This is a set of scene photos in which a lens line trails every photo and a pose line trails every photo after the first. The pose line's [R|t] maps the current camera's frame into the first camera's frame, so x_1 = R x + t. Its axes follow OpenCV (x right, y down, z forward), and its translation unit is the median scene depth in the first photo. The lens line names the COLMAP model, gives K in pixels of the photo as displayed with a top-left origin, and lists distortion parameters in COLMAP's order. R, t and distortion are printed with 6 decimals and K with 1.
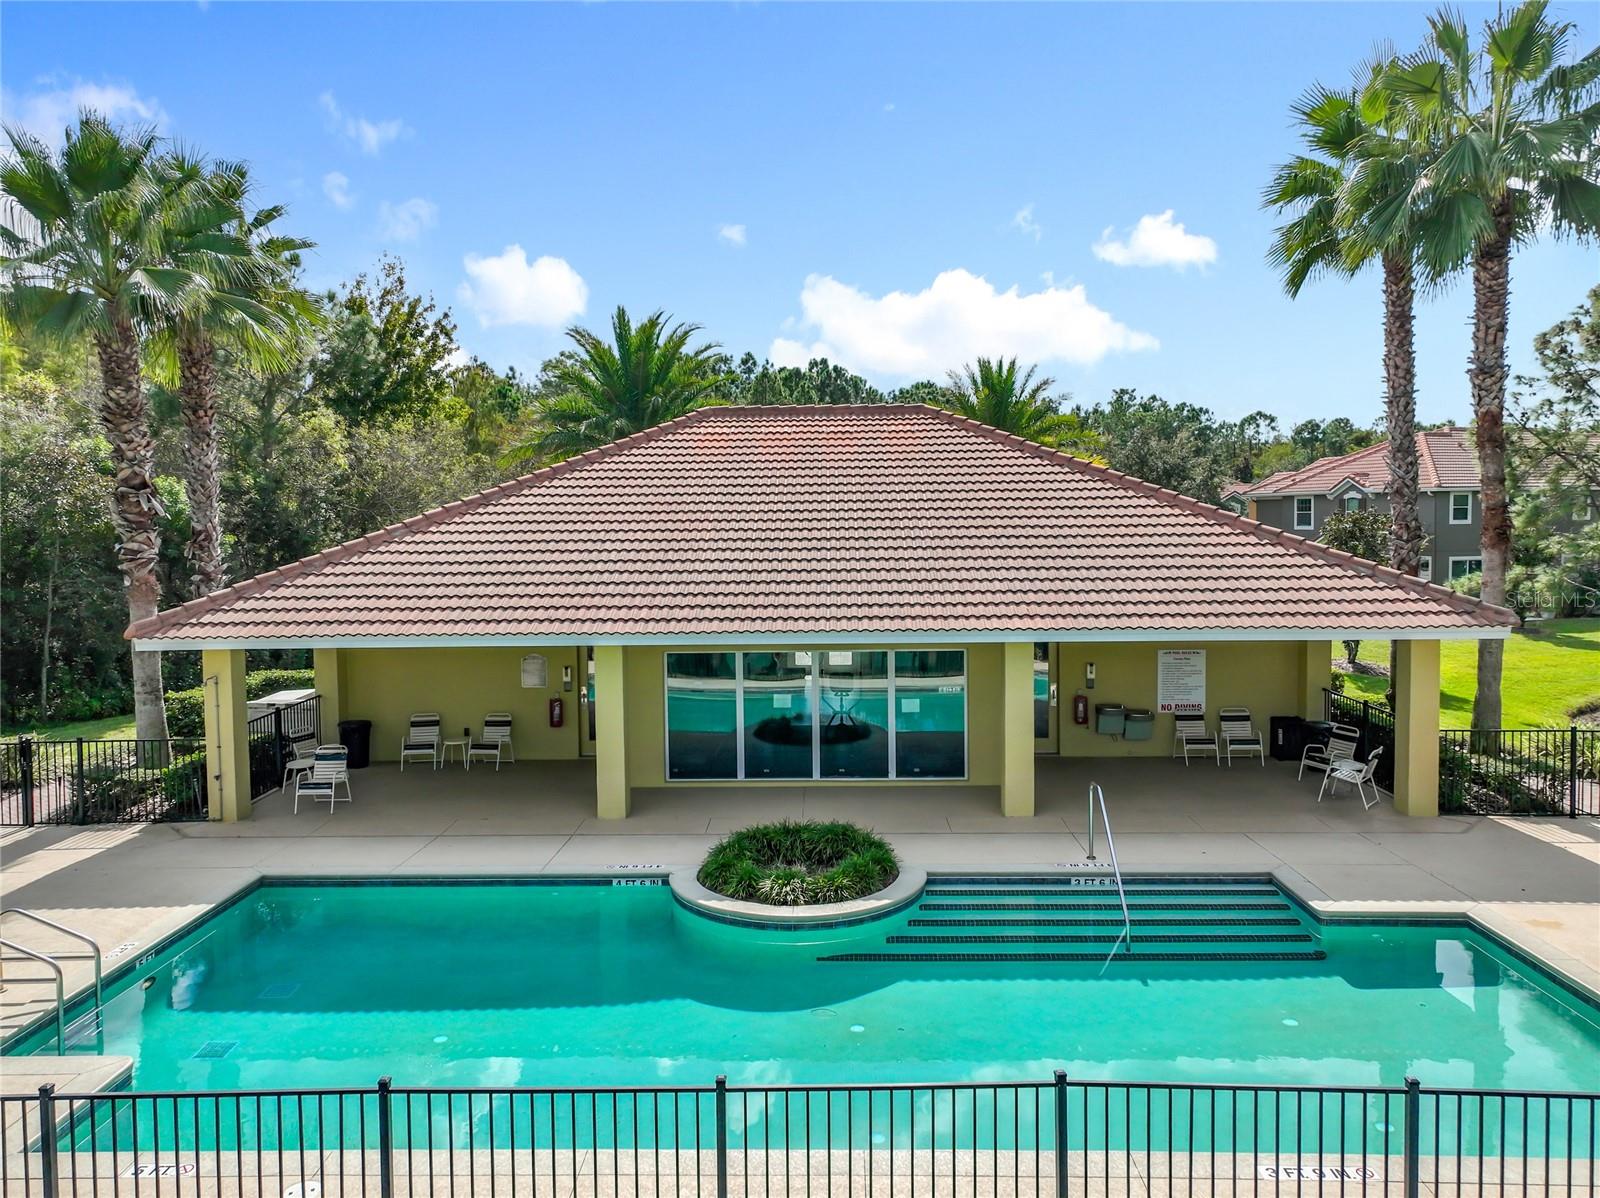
lens RADIAL K [[1118.4, 0, 801.1], [0, 1118.4, 586.5], [0, 0, 1]] dist [0.010249, 0.003853]
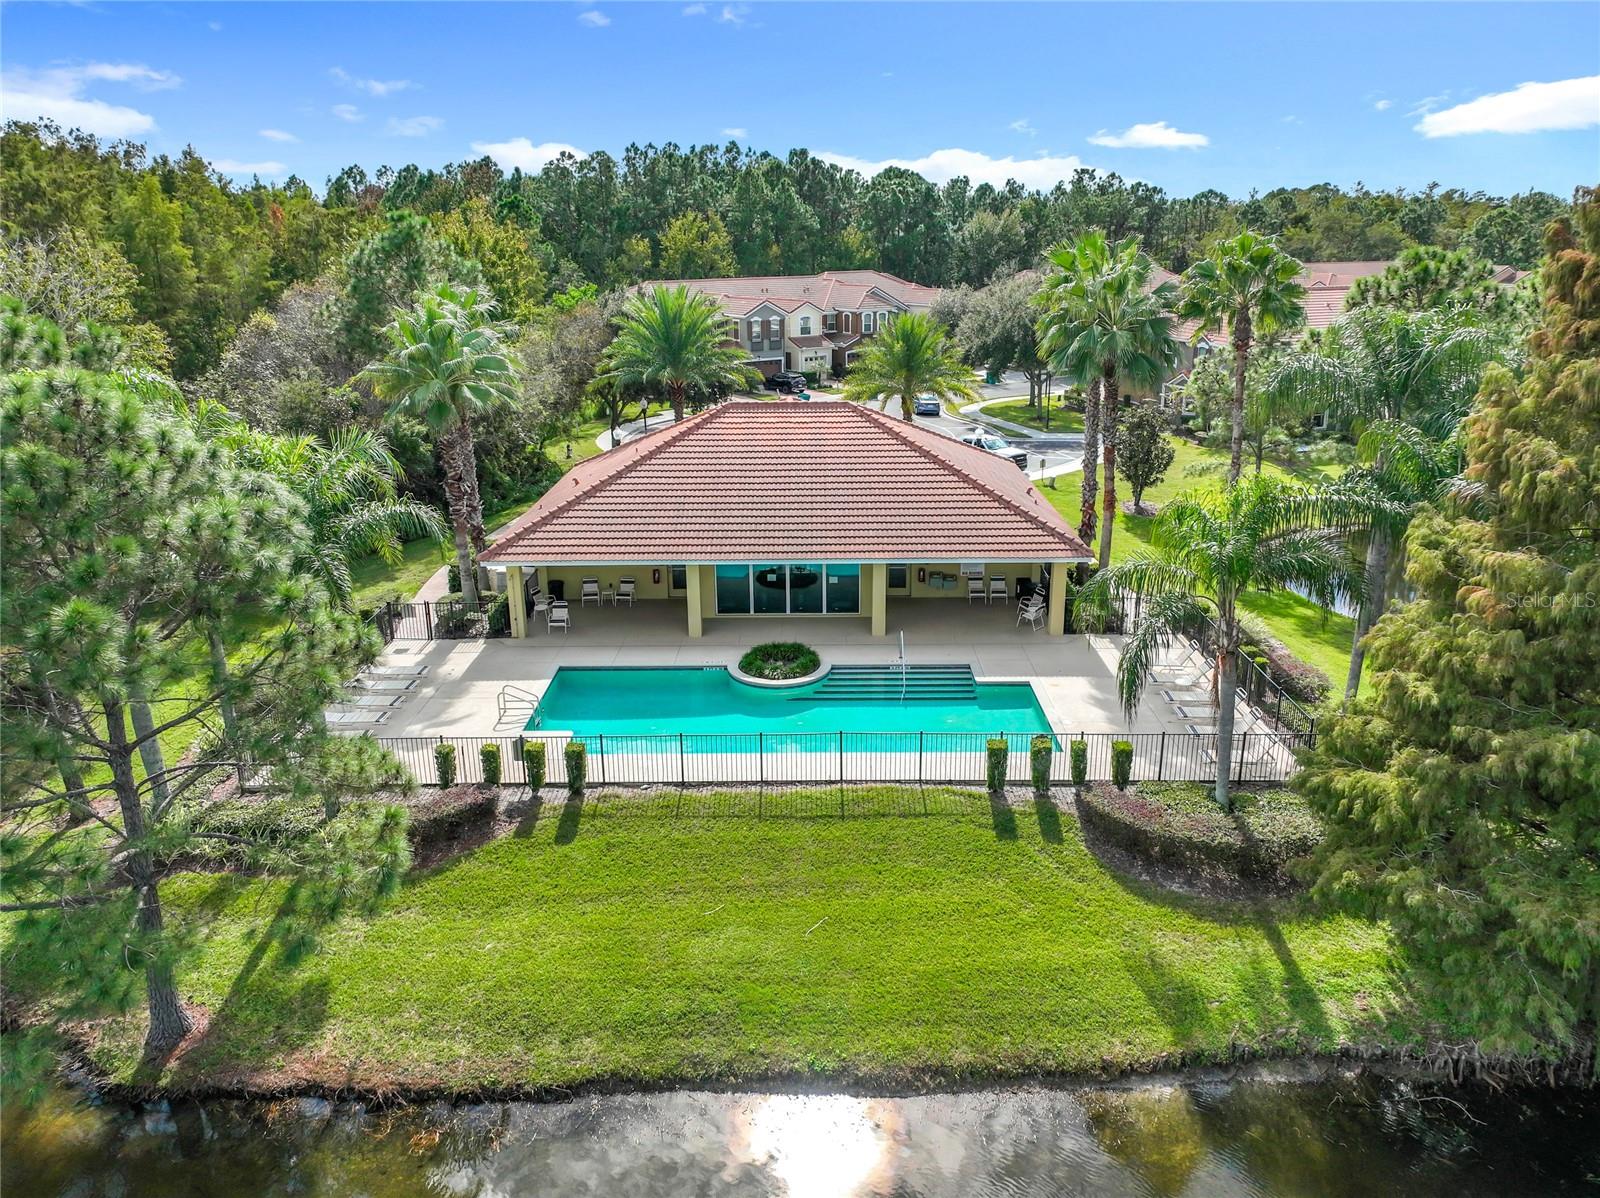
lens RADIAL K [[1107.8, 0, 803.4], [0, 1107.8, 594.6], [0, 0, 1]] dist [0.008326, 0.005063]
pose [[0.999840, -0.003198, 0.017585, 0.006361], [-0.001245, 0.969011, 0.247015, -0.402643], [-0.017830, -0.246997, 0.968852, -1.072930]]
